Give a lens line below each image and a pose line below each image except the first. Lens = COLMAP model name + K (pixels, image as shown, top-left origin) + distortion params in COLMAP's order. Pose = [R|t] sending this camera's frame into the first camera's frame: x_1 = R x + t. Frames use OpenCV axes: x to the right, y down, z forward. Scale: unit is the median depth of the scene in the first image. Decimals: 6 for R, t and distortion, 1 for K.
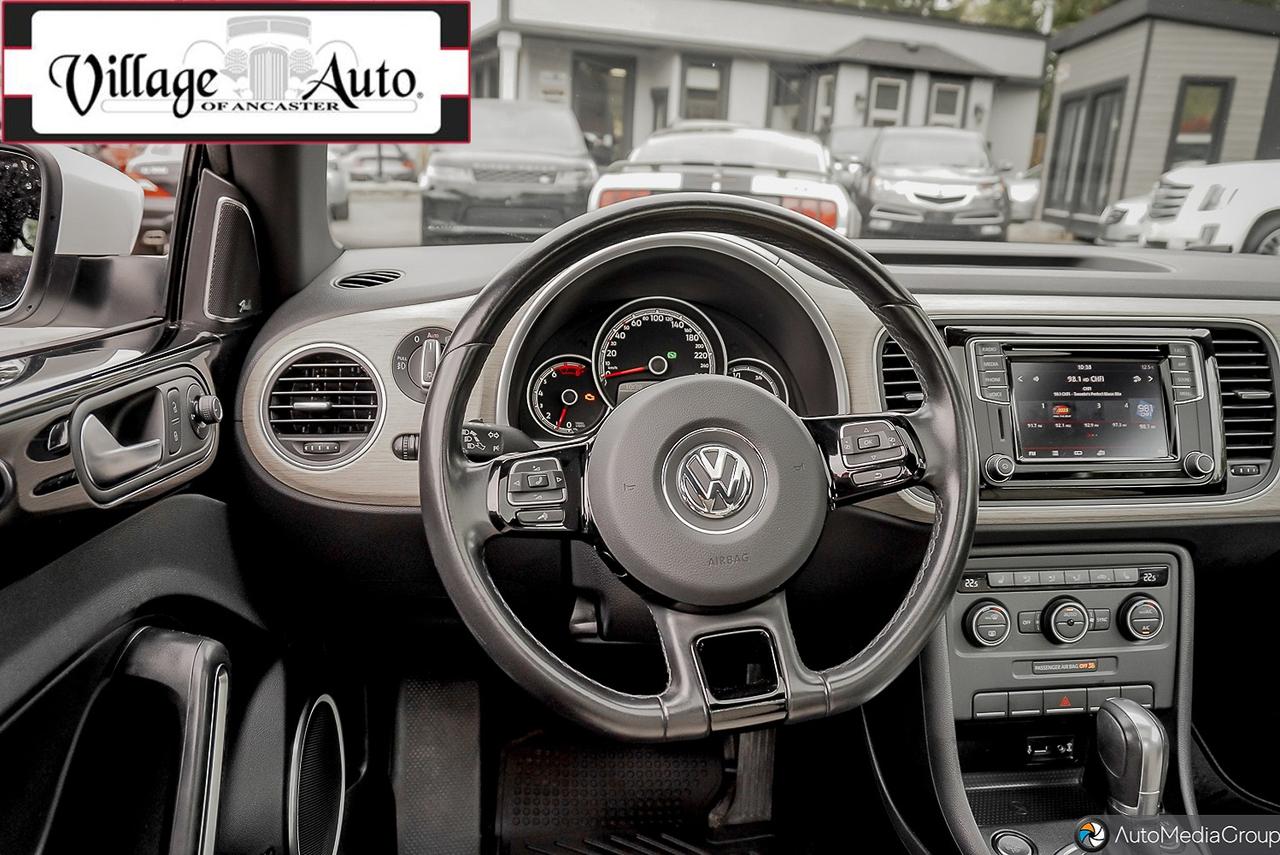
lens RADIAL K [[934.5, 0, 636.0], [0, 934.5, 430.5], [0, 0, 1]] dist [-0.058965, 0.038200]
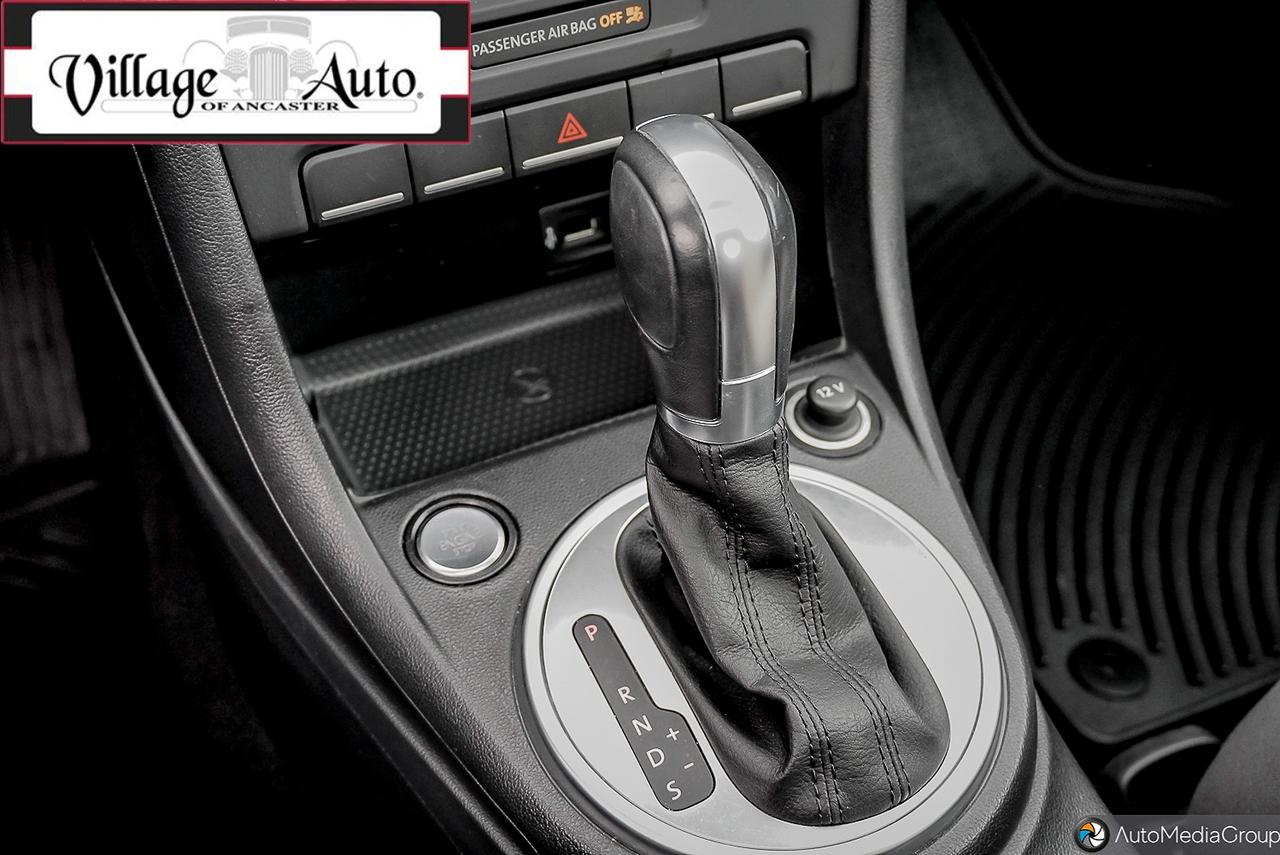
lens RADIAL K [[1727.6, 0, 636.1], [0, 1727.6, 459.0], [0, 0, 1]] dist [0.017895, 0.000000]
pose [[0.940675, -0.235913, 0.243877, 0.294849], [0.089357, 0.865611, 0.492680, 0.078066], [-0.327332, -0.441659, 0.835339, 0.376891]]
